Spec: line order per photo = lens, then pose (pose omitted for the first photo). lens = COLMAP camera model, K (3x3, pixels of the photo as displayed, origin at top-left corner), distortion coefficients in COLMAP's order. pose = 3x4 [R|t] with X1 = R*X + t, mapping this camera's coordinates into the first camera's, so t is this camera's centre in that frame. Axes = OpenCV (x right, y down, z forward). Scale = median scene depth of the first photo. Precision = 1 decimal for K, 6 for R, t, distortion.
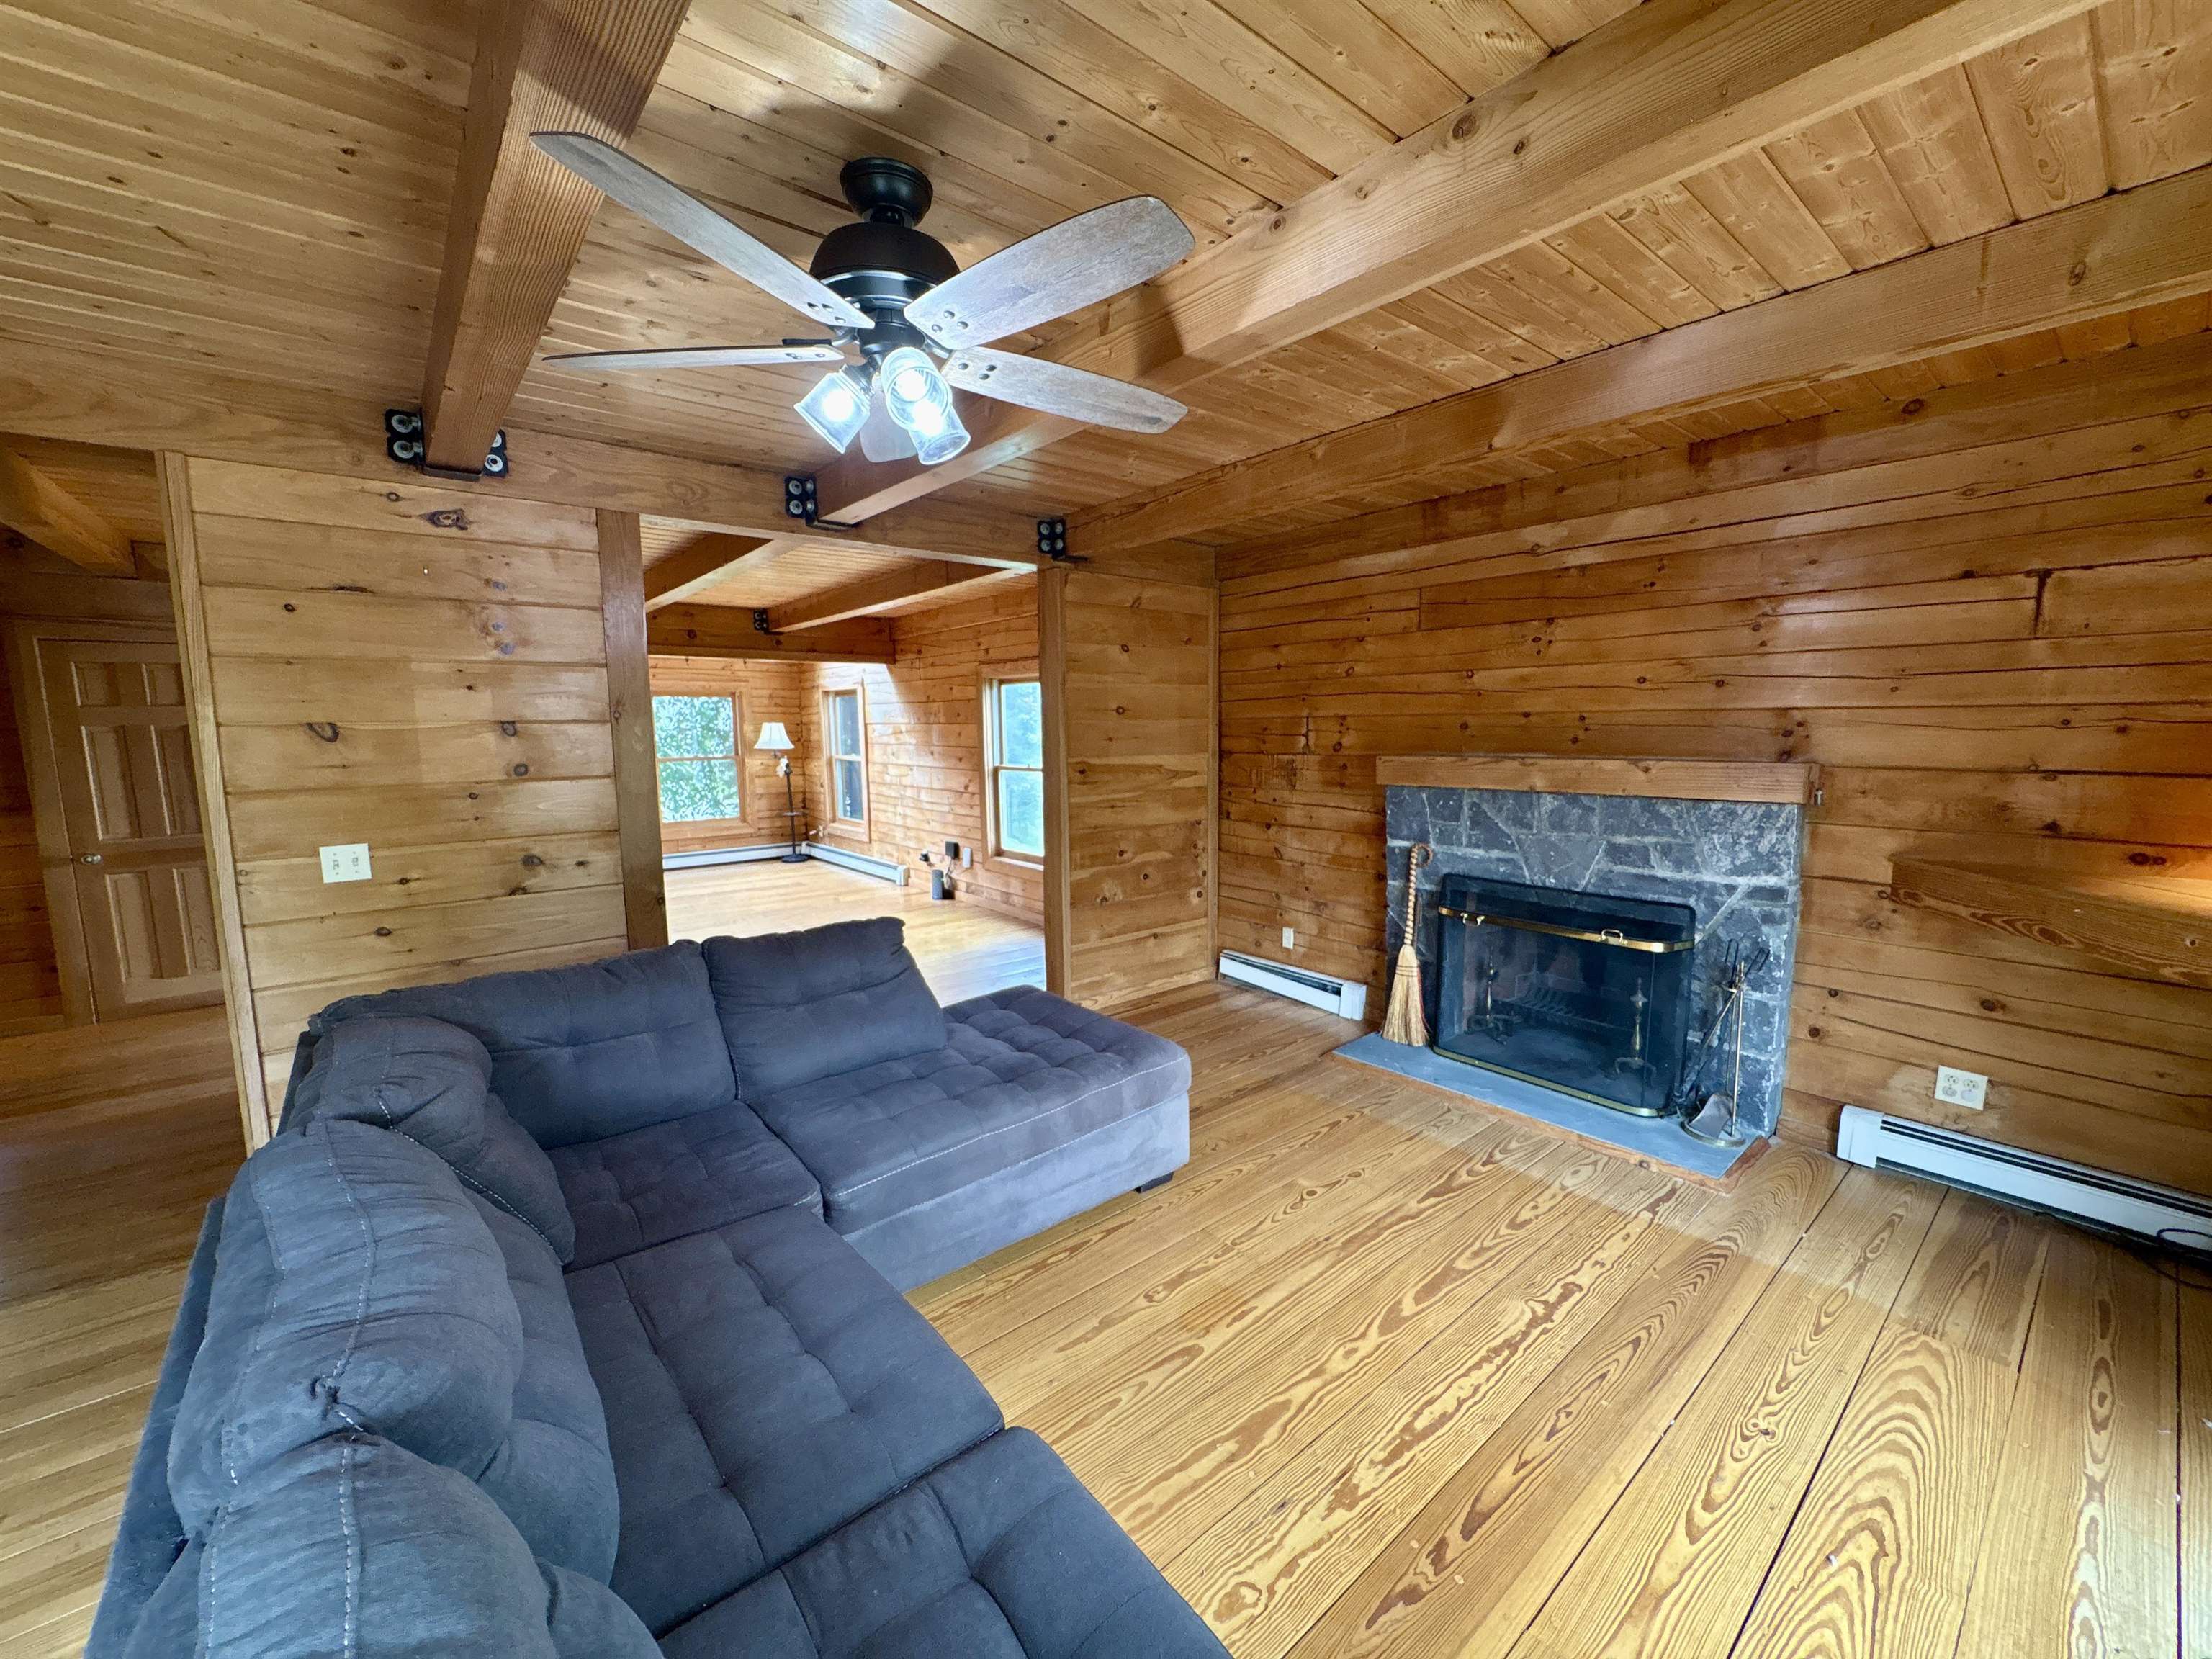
lens RADIAL K [[879.9, 0, 1106.0], [0, 879.9, 829.5], [0, 0, 1]] dist [0.000115, -0.000126]
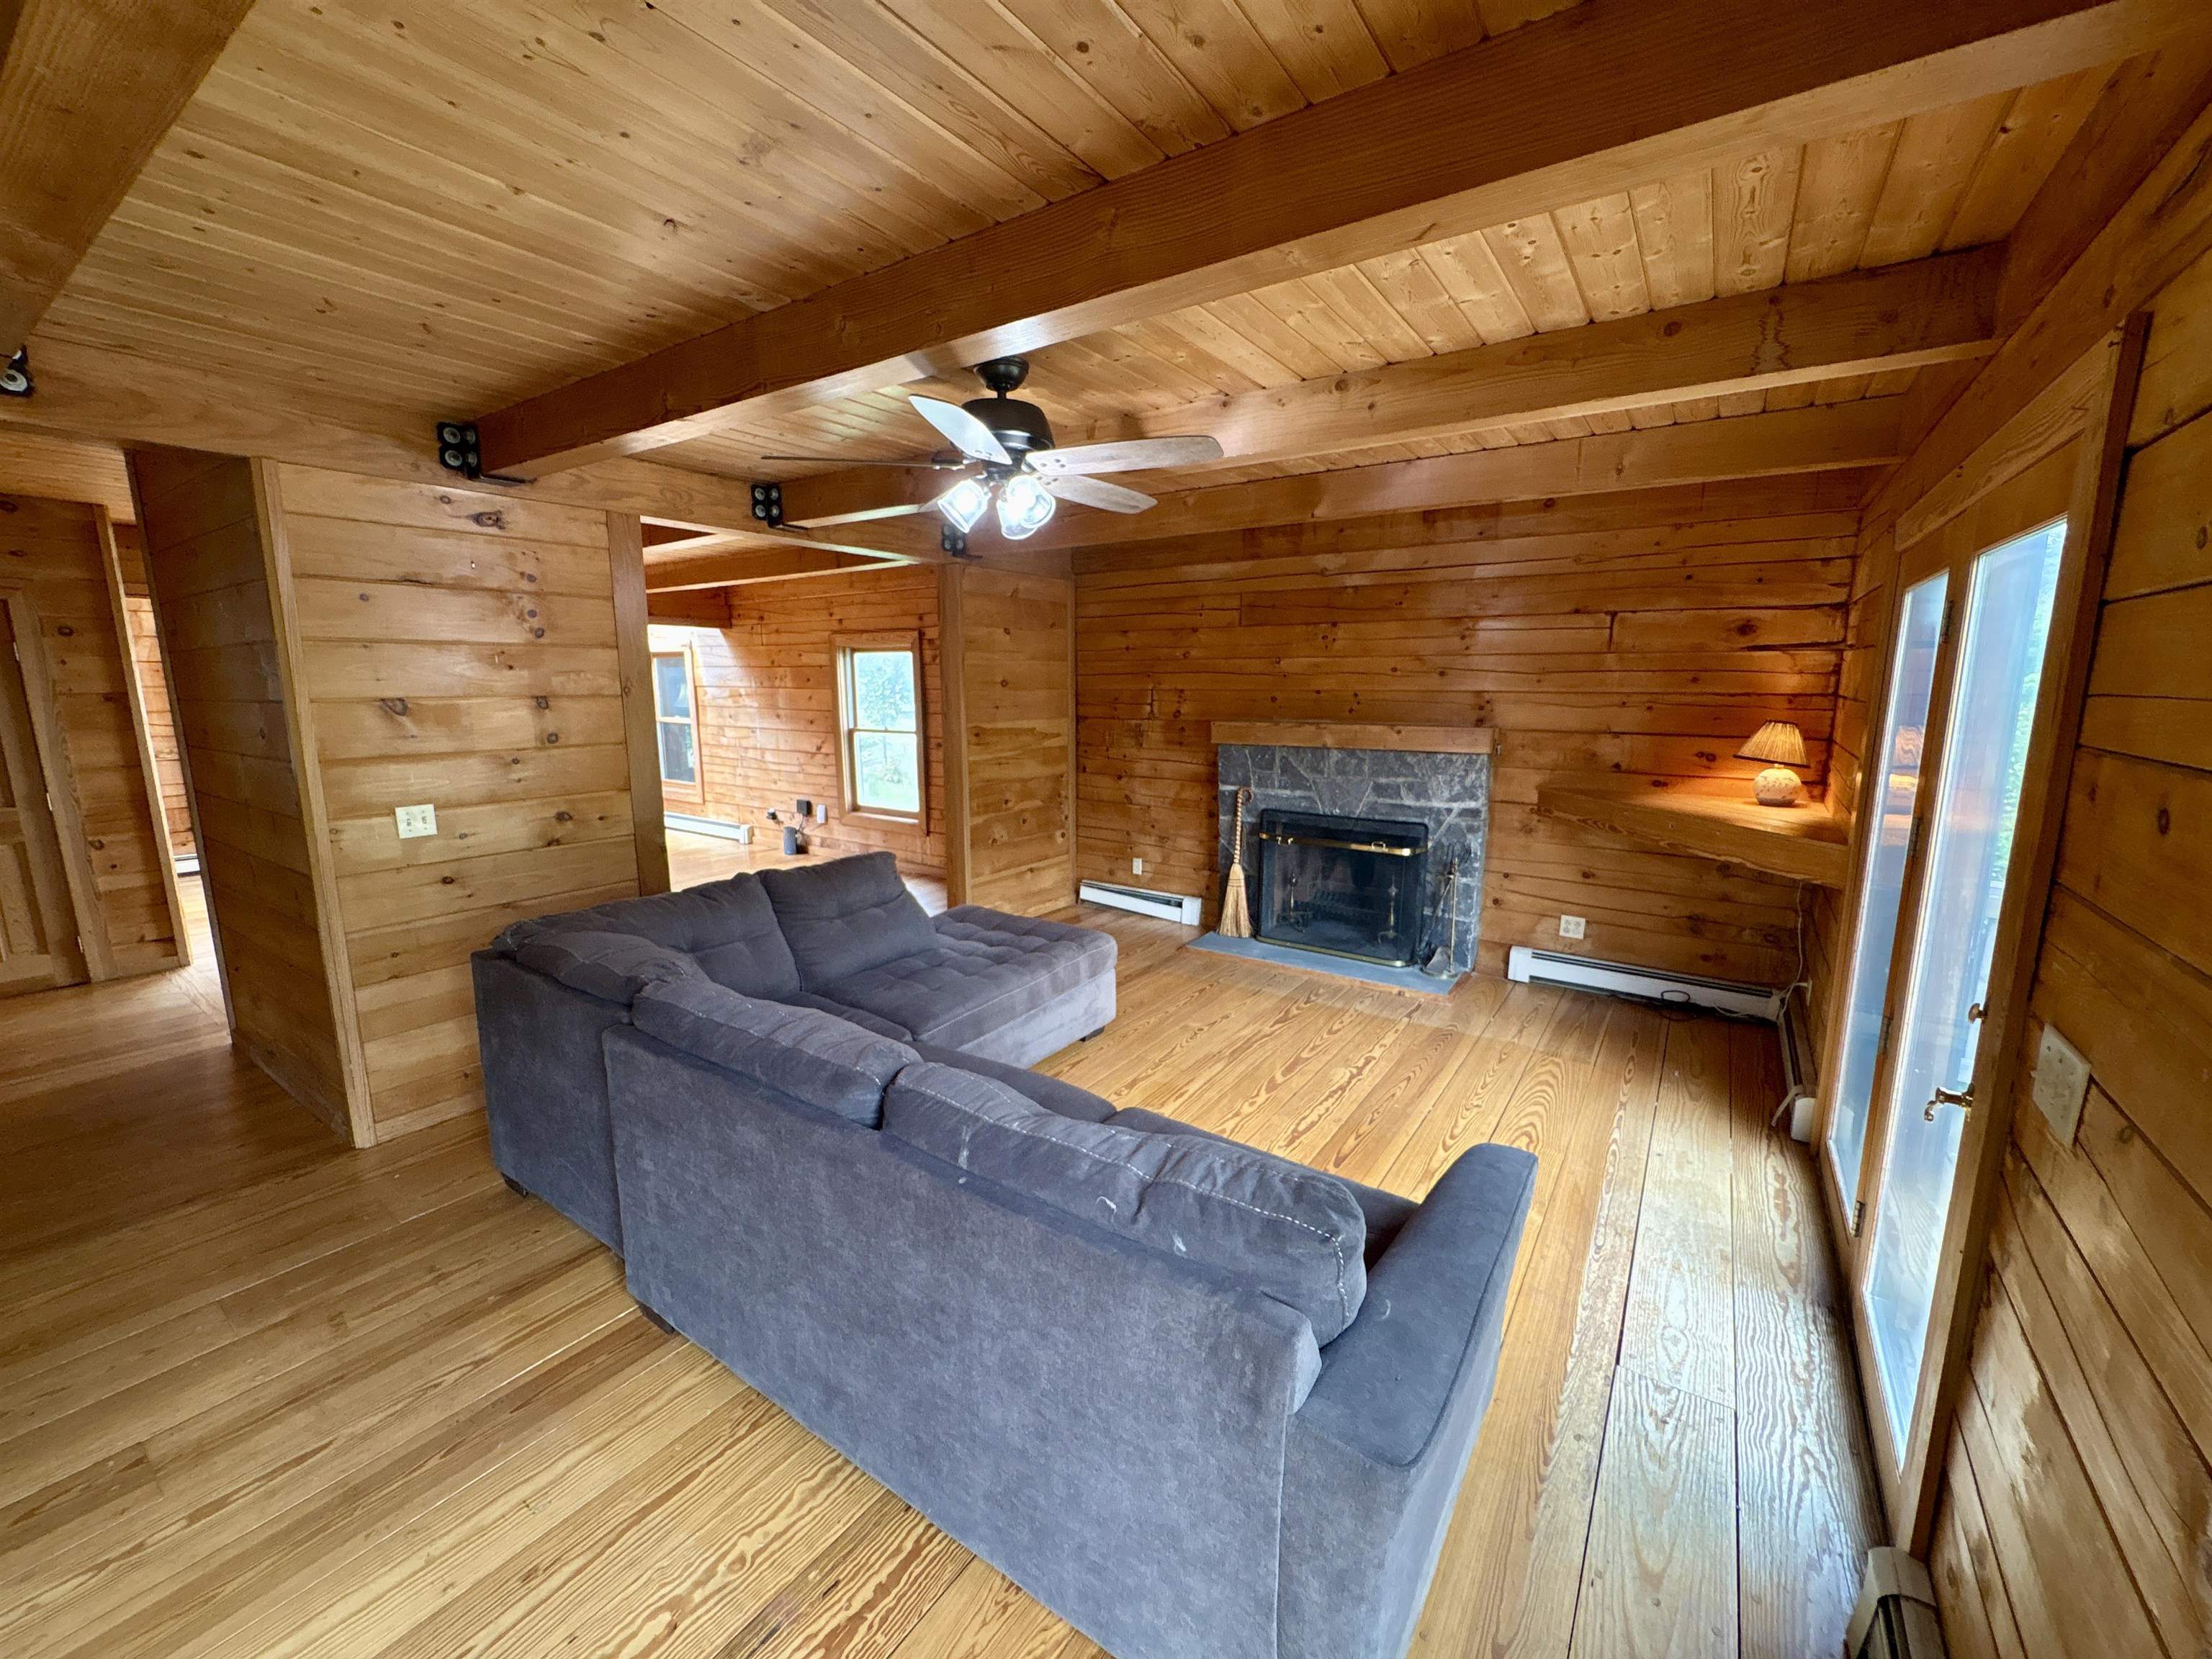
lens RADIAL K [[879.7, 0, 1106.0], [0, 879.7, 829.5], [0, 0, 1]] dist [-0.001001, 0.000180]
pose [[0.963418, -0.035116, 0.265692, -0.237438], [0.022334, 0.998450, 0.050980, 0.008256], [-0.267070, -0.043181, 0.962709, -0.272388]]
